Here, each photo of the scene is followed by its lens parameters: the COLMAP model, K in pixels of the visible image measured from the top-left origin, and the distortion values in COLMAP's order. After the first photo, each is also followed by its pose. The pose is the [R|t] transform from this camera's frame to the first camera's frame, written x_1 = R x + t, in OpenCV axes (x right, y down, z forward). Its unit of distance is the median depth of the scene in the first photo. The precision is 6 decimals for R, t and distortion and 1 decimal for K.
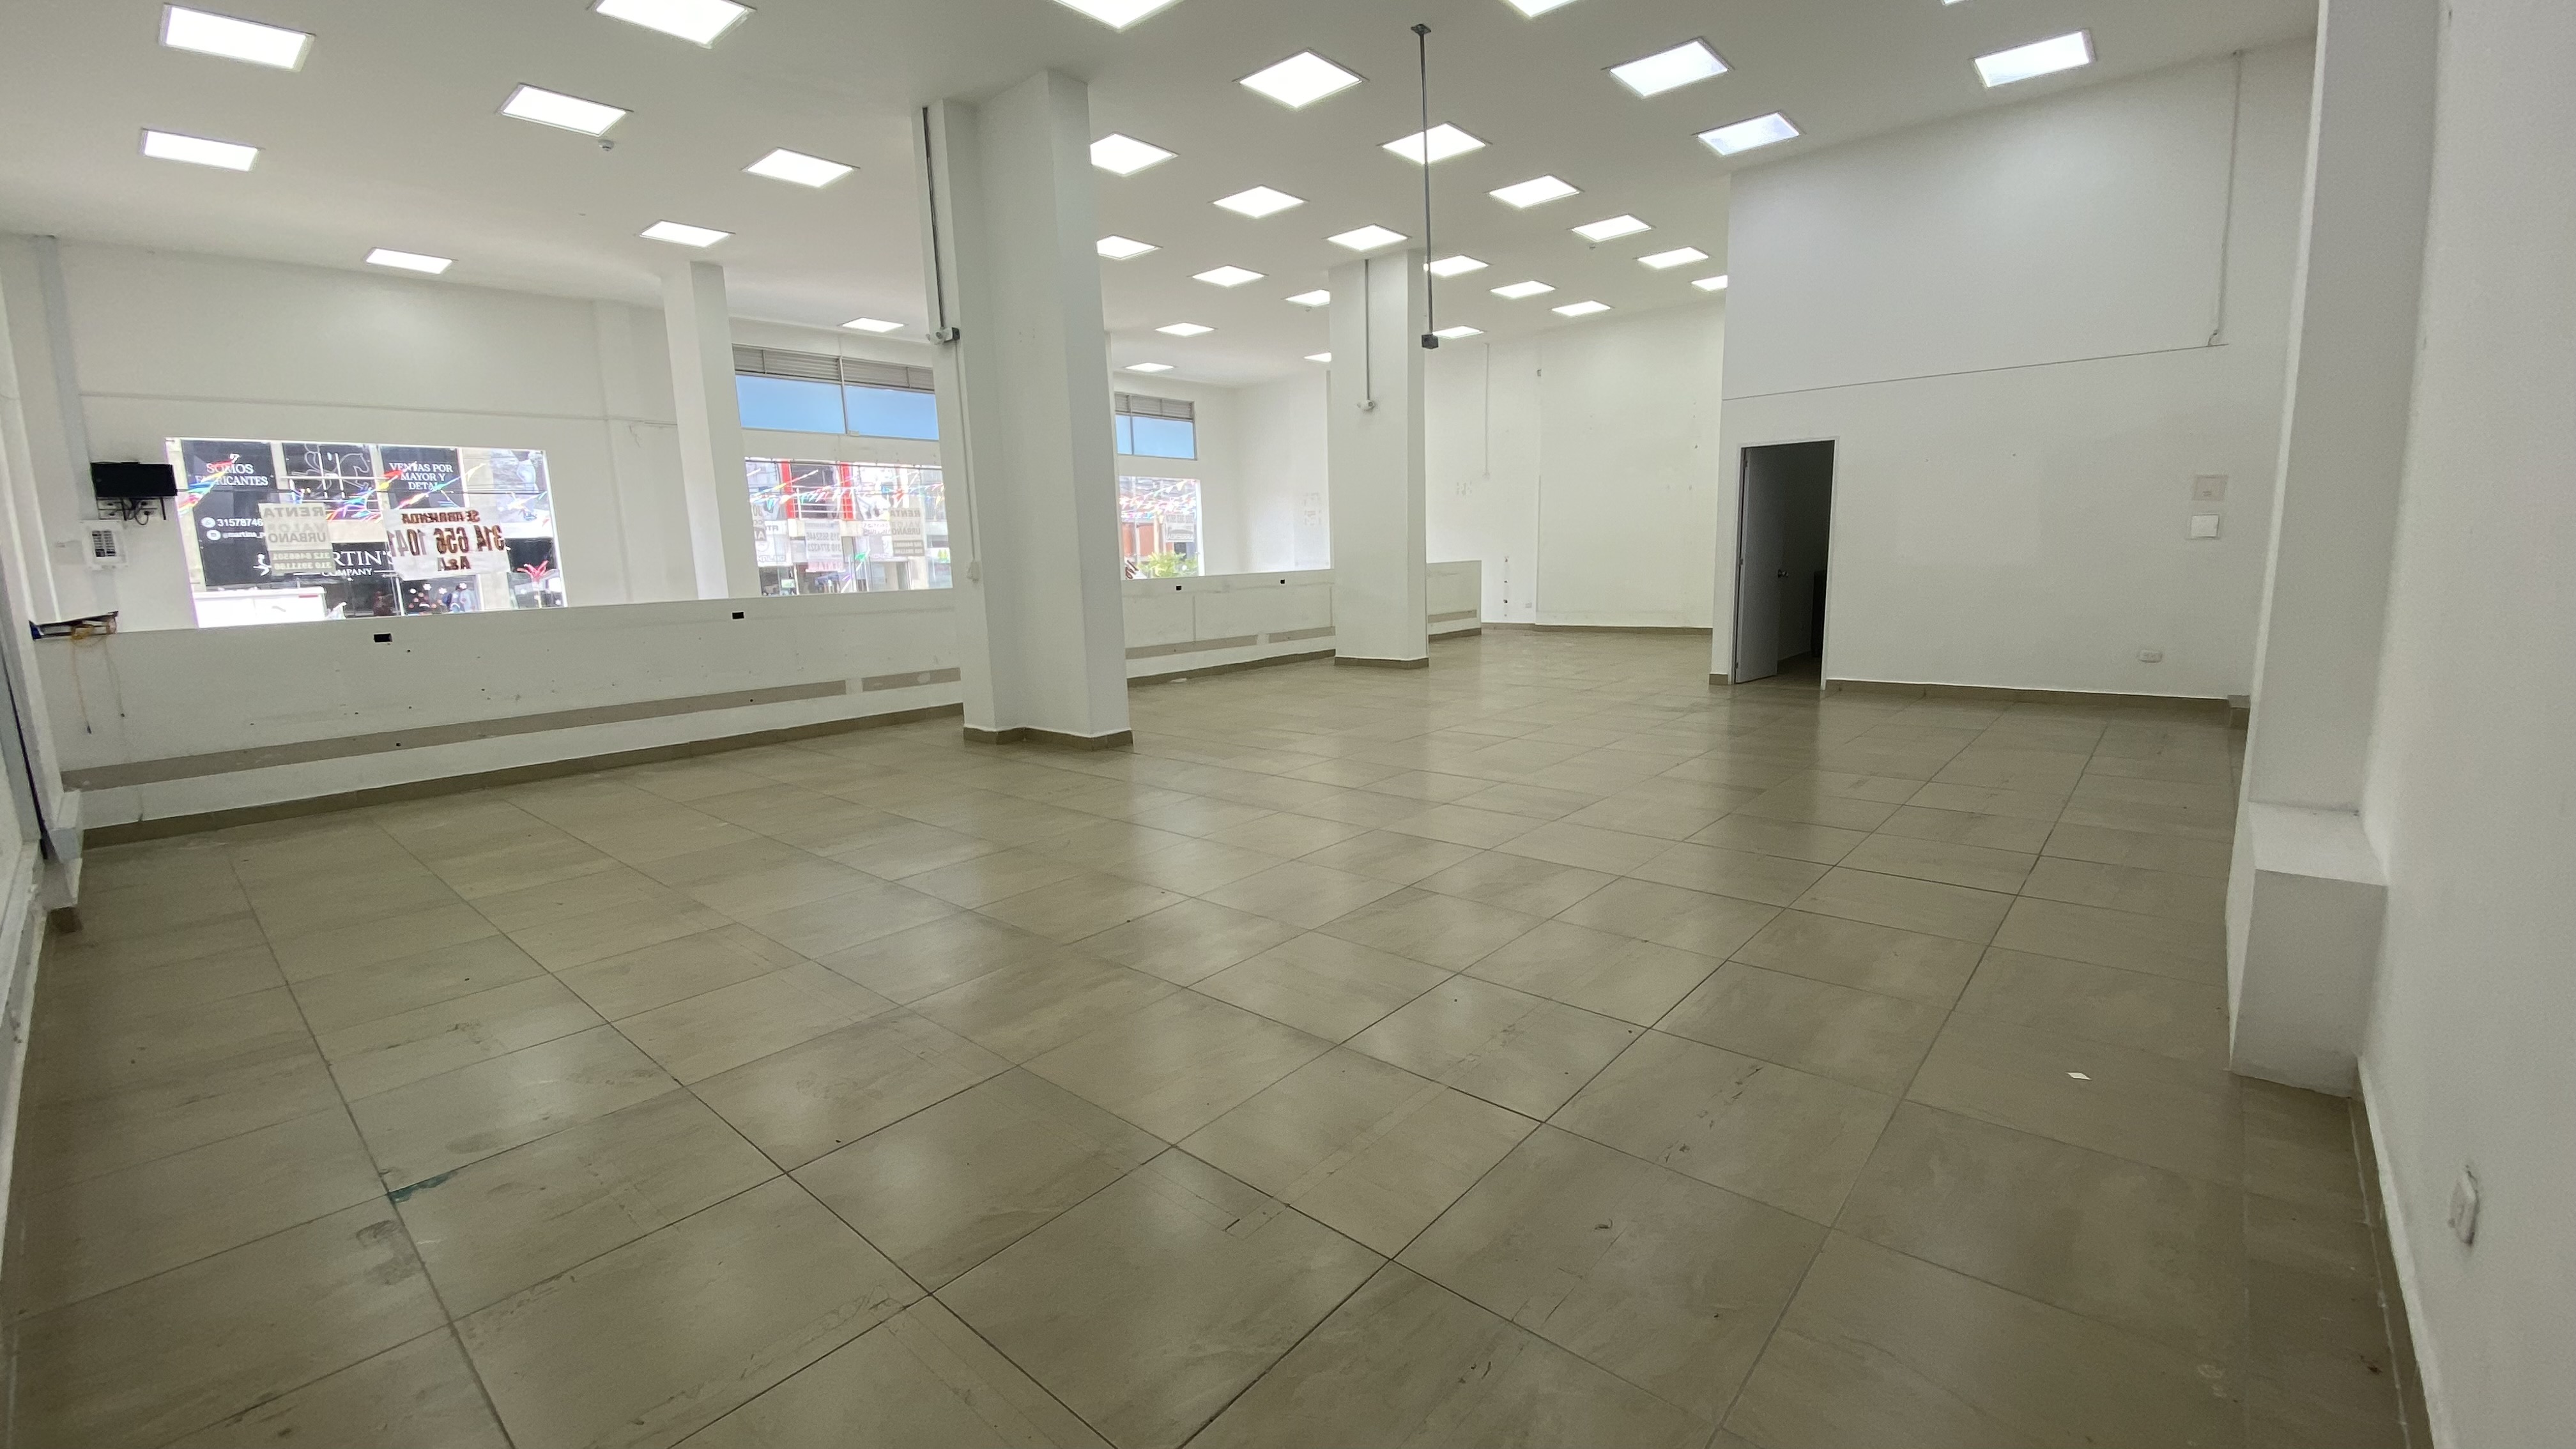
lens RADIAL K [[1052.4, 0, 1282.7], [0, 1052.4, 715.7], [0, 0, 1]] dist [0.010072, -0.000150]
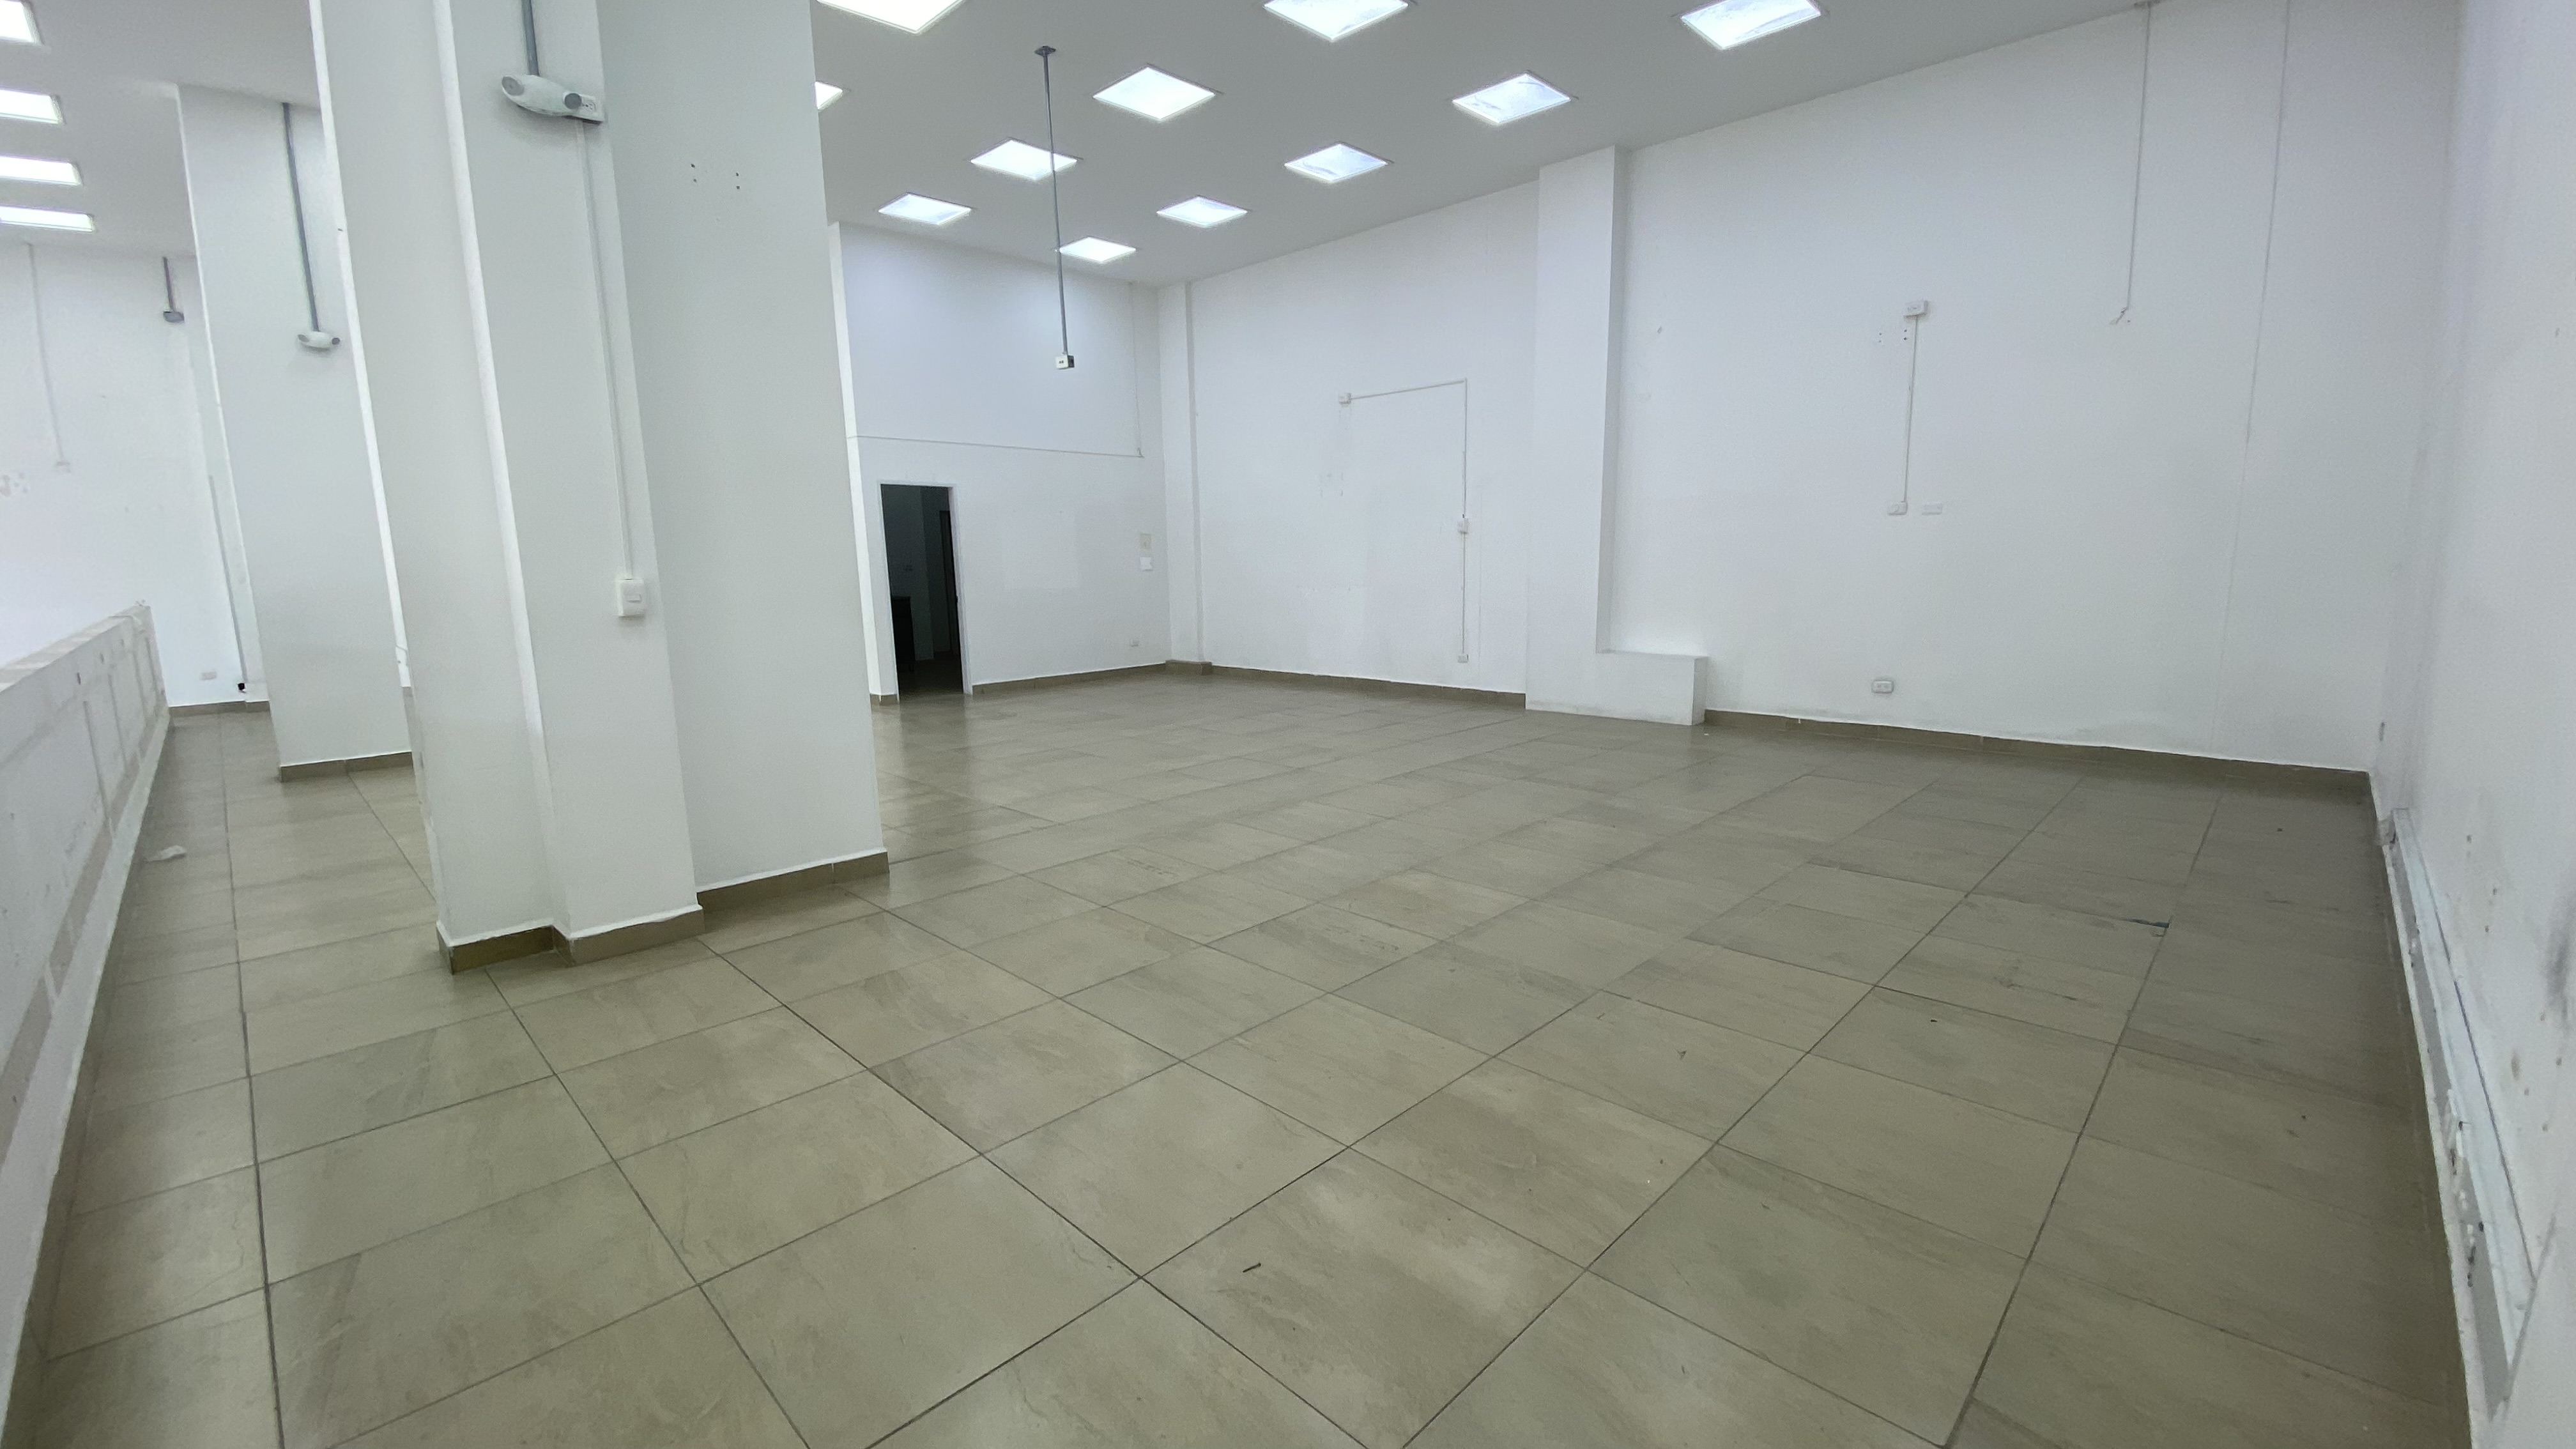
lens RADIAL K [[1052.4, 0, 1282.7], [0, 1052.4, 715.7], [0, 0, 1]] dist [0.010072, -0.000150]
pose [[0.056167, -0.122468, 0.990882, -0.791580], [0.172082, 0.978784, 0.111218, -0.088765], [-0.983480, 0.164266, 0.076050, 0.686389]]
